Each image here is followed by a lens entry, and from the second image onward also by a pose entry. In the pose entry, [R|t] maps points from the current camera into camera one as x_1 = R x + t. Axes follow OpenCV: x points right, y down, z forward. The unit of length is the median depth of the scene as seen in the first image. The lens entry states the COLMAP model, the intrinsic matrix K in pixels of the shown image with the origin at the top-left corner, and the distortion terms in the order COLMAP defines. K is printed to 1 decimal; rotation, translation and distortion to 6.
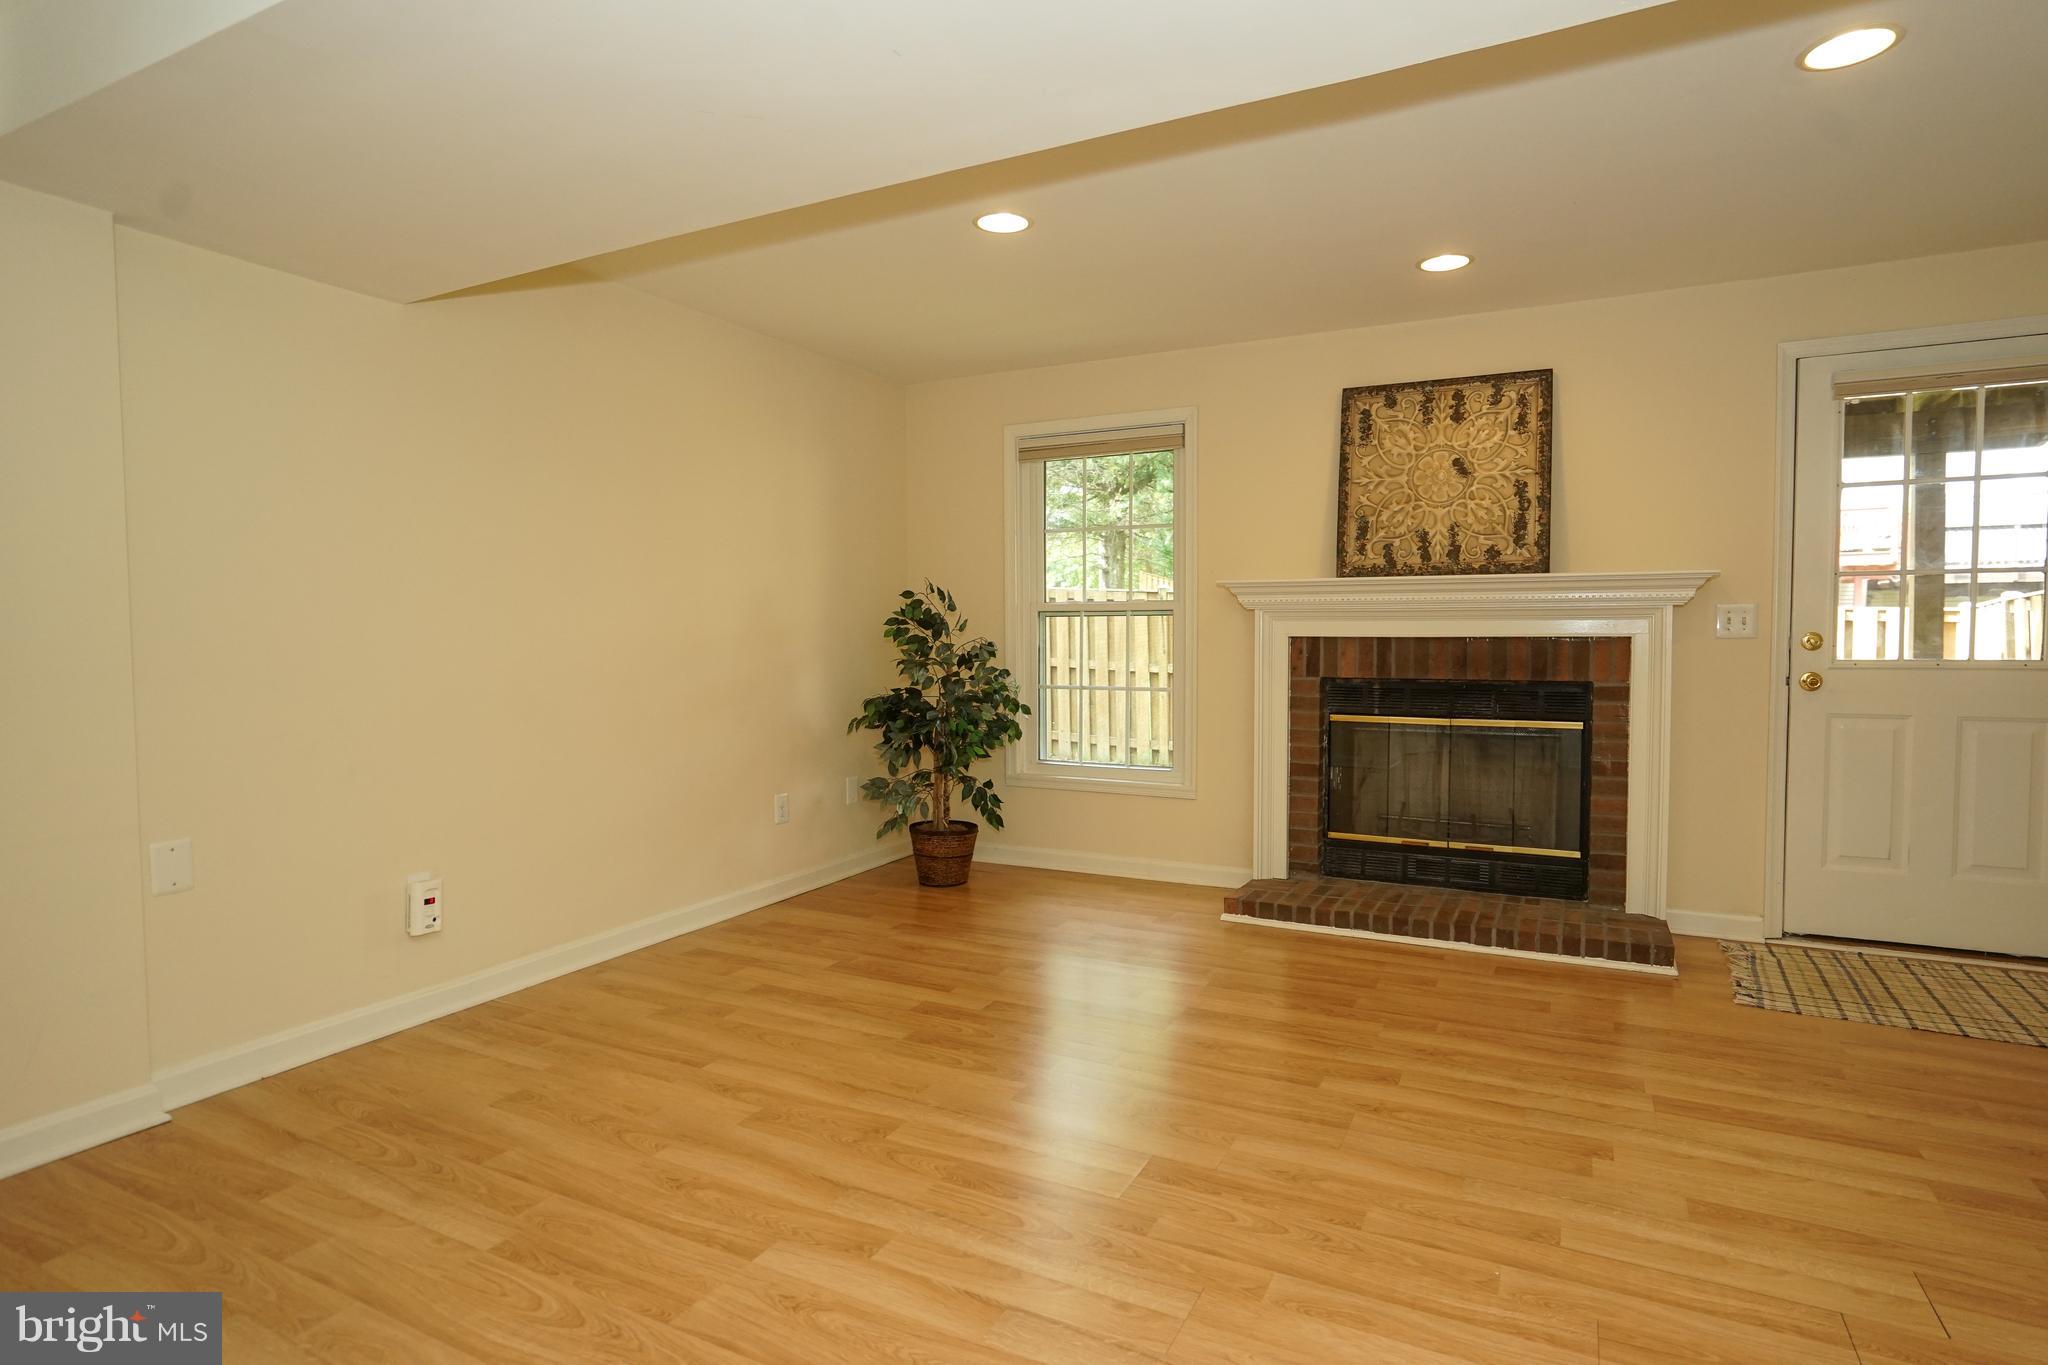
lens RADIAL K [[1083.0, 0, 1015.1], [0, 1083.0, 682.8], [0, 0, 1]] dist [-0.032355, 0.017313]
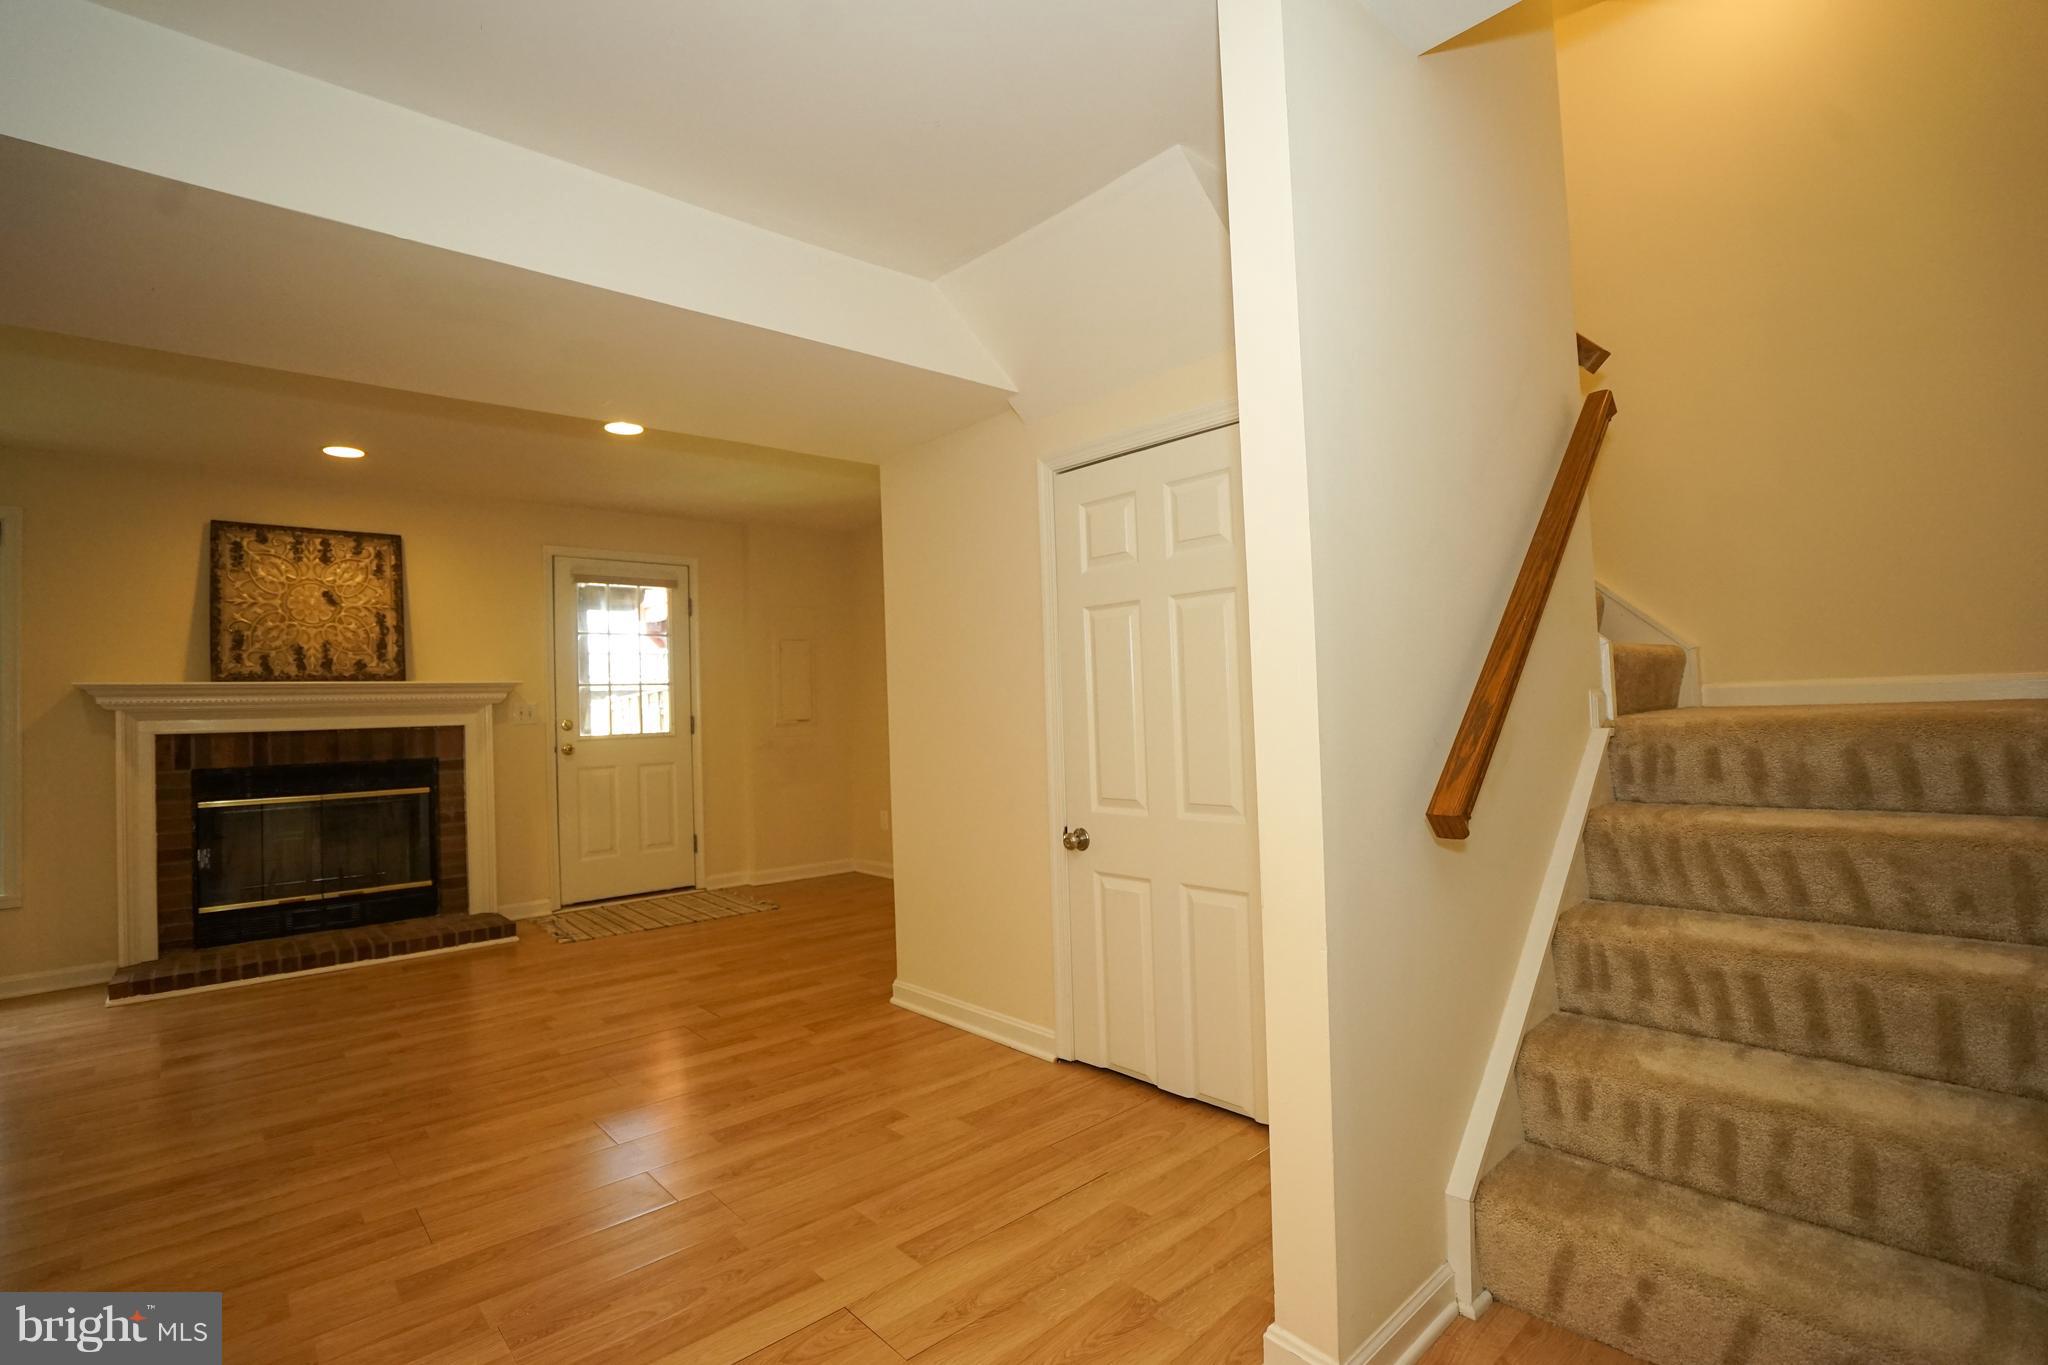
lens RADIAL K [[947.8, 0, 1032.2], [0, 947.8, 681.9], [0, 0, 1]] dist [-0.031852, 0.004001]
pose [[0.346956, 0.017876, 0.937711, -0.342407], [0.070861, 0.996461, -0.045214, 0.010241], [-0.935201, 0.082134, 0.344462, -0.168290]]
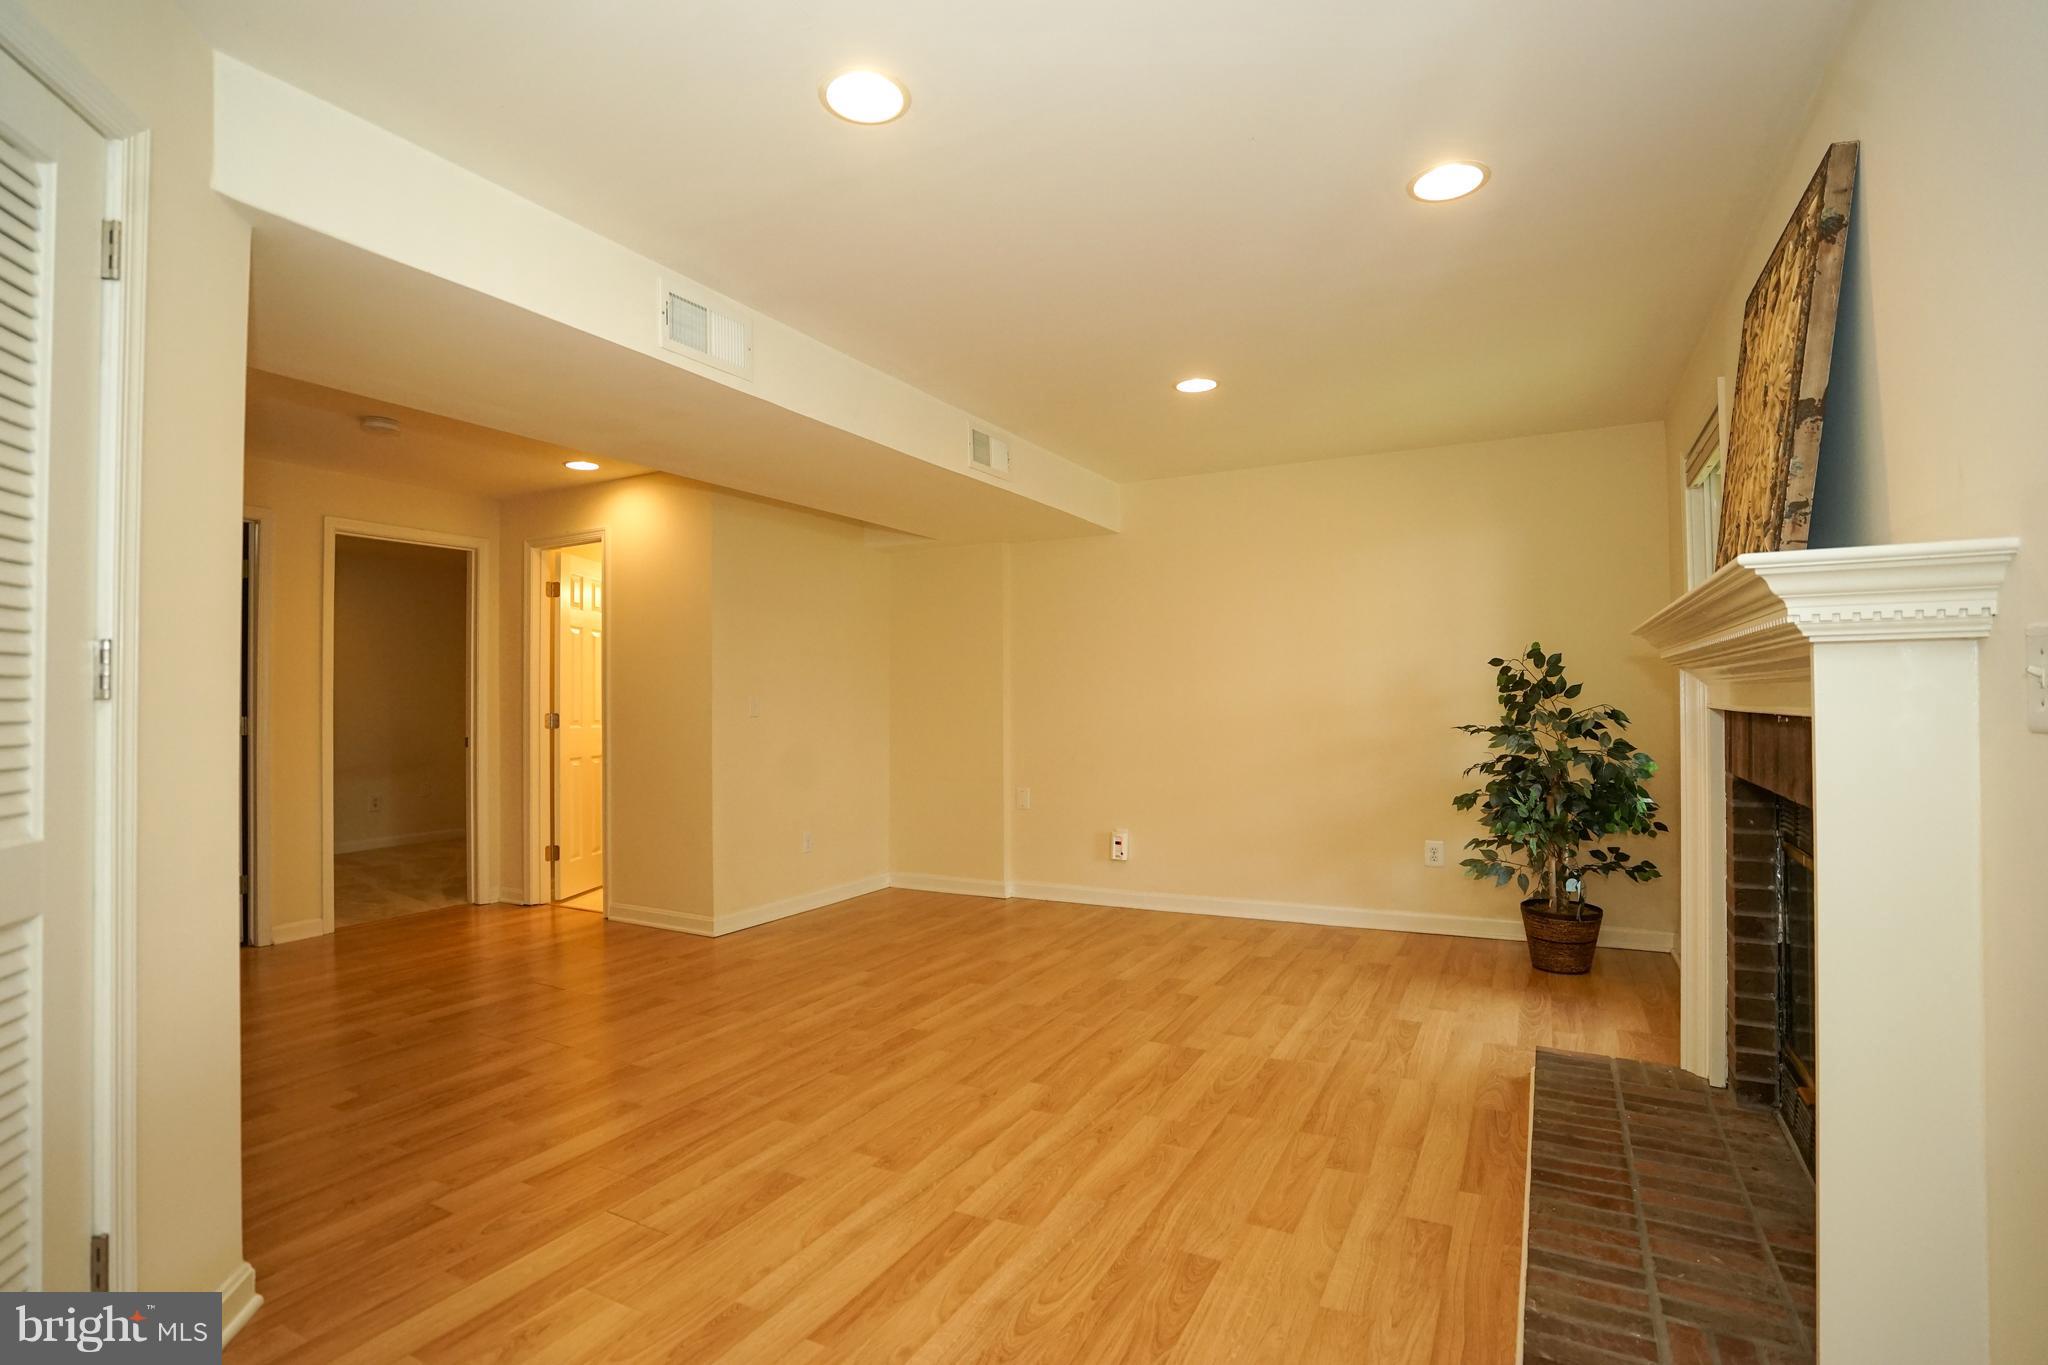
lens RADIAL K [[947.8, 0, 1016.7], [0, 947.8, 685.4], [0, 0, 1]] dist [-0.031852, 0.004001]
pose [[-0.020551, -0.015553, -0.999668, 0.881689], [-0.028300, 0.999487, -0.014969, -0.037814], [0.999388, 0.027983, -0.020981, 0.644673]]
